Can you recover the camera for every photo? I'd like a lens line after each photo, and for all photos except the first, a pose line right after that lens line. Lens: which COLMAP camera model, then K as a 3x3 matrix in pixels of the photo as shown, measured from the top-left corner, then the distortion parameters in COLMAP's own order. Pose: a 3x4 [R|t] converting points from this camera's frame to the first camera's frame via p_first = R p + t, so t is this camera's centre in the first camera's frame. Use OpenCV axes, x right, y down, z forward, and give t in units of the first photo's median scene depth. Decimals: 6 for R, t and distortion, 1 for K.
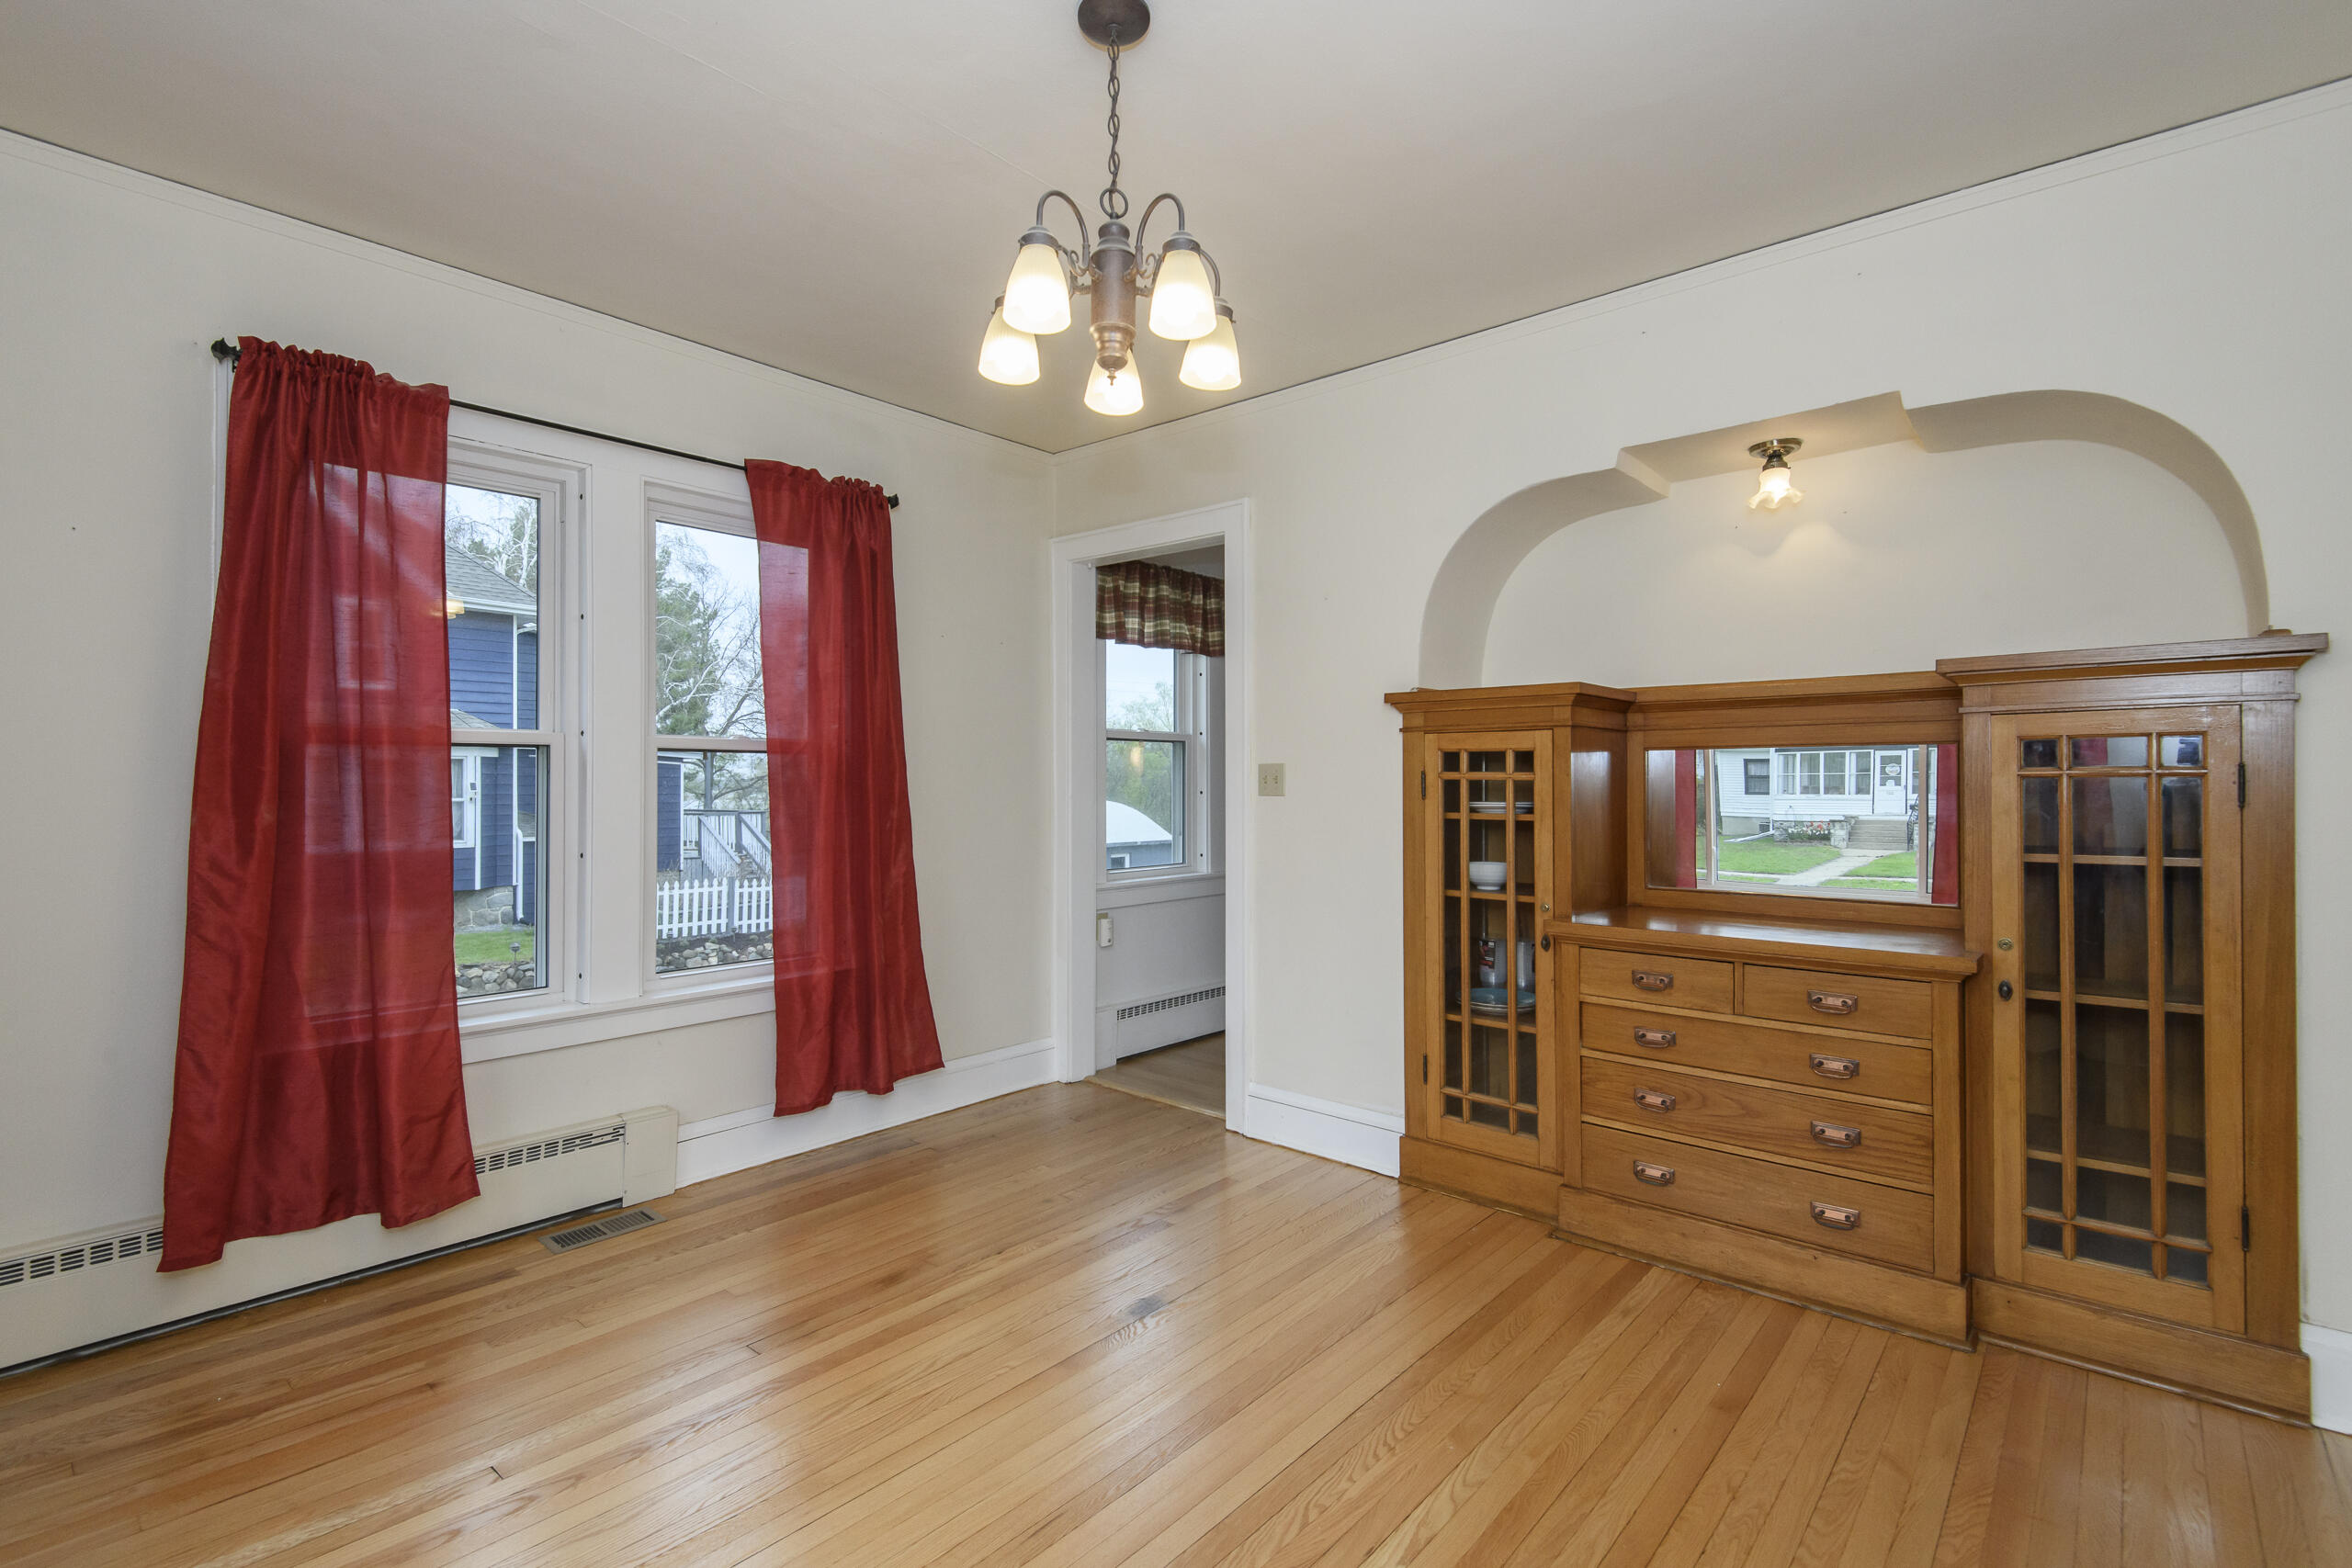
lens RADIAL K [[1081.6, 0, 1180.7], [0, 1081.6, 775.7], [0, 0, 1]] dist [0.012704, -0.009285]
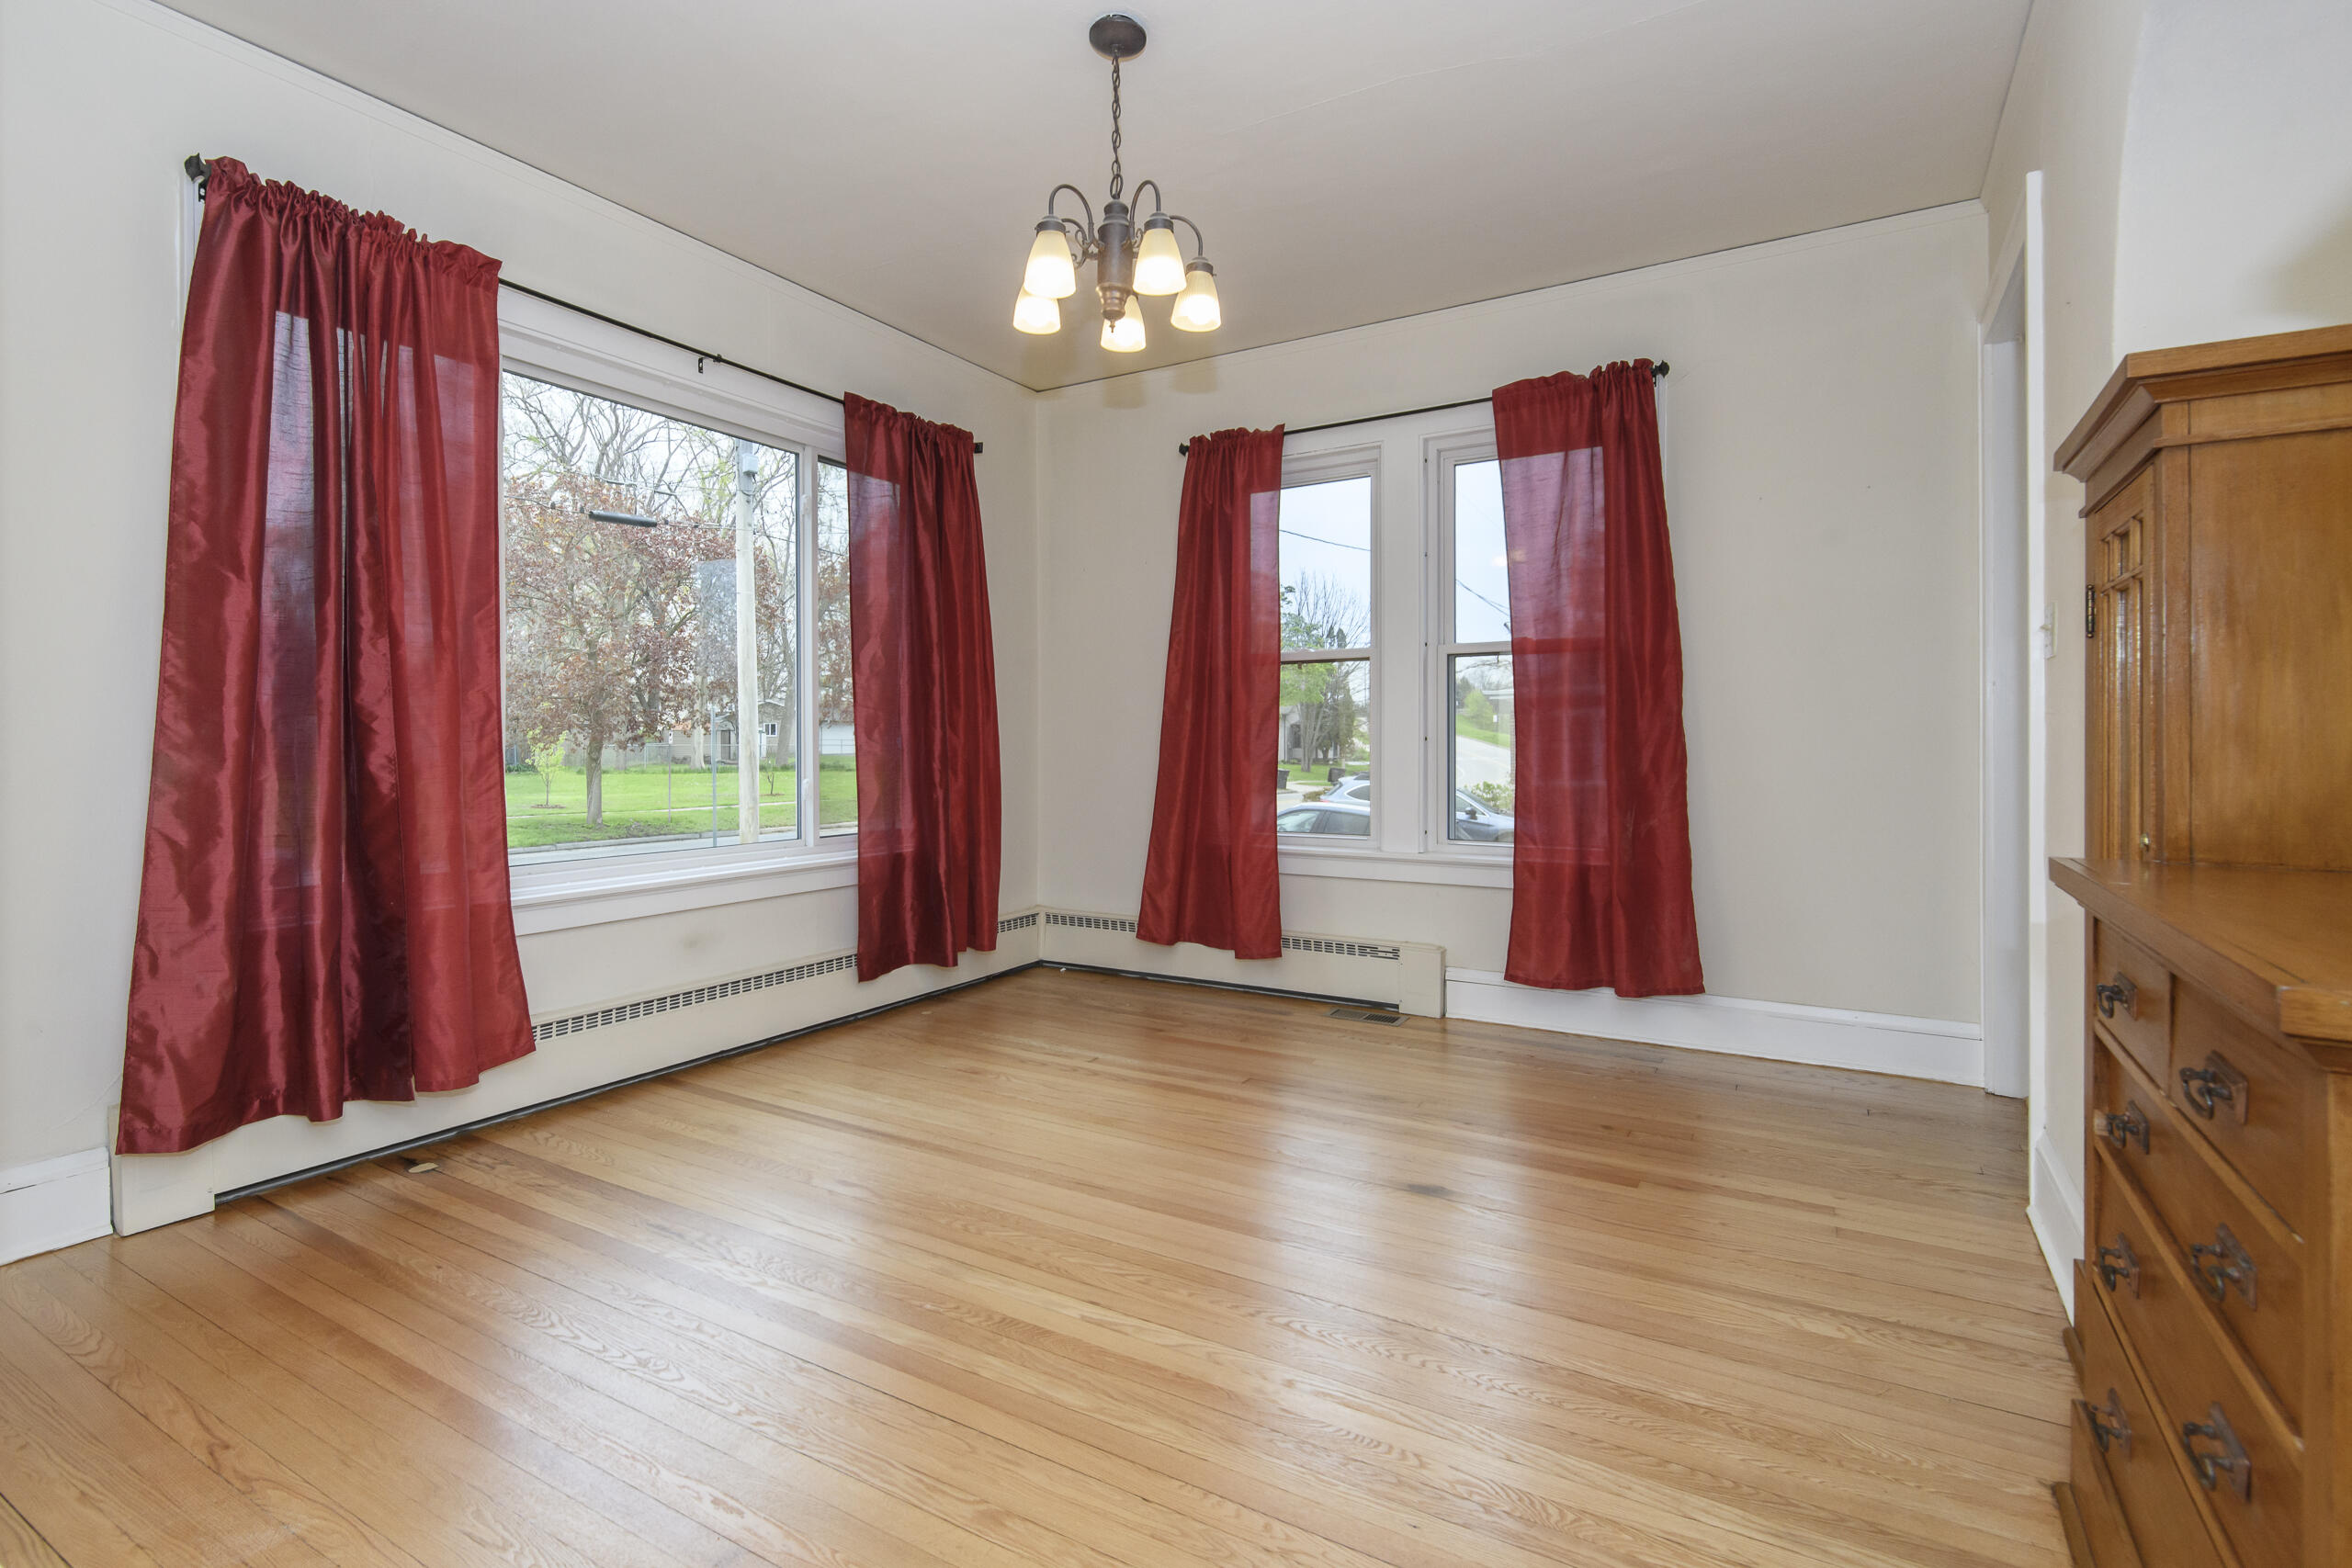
lens RADIAL K [[1081.6, 0, 1154.2], [0, 1081.6, 766.9], [0, 0, 1]] dist [0.012704, -0.009285]
pose [[0.215952, 0.018711, -0.976225, 0.755459], [0.009978, 0.999722, 0.021368, 0.082498], [0.976353, -0.014356, 0.215705, 0.494349]]
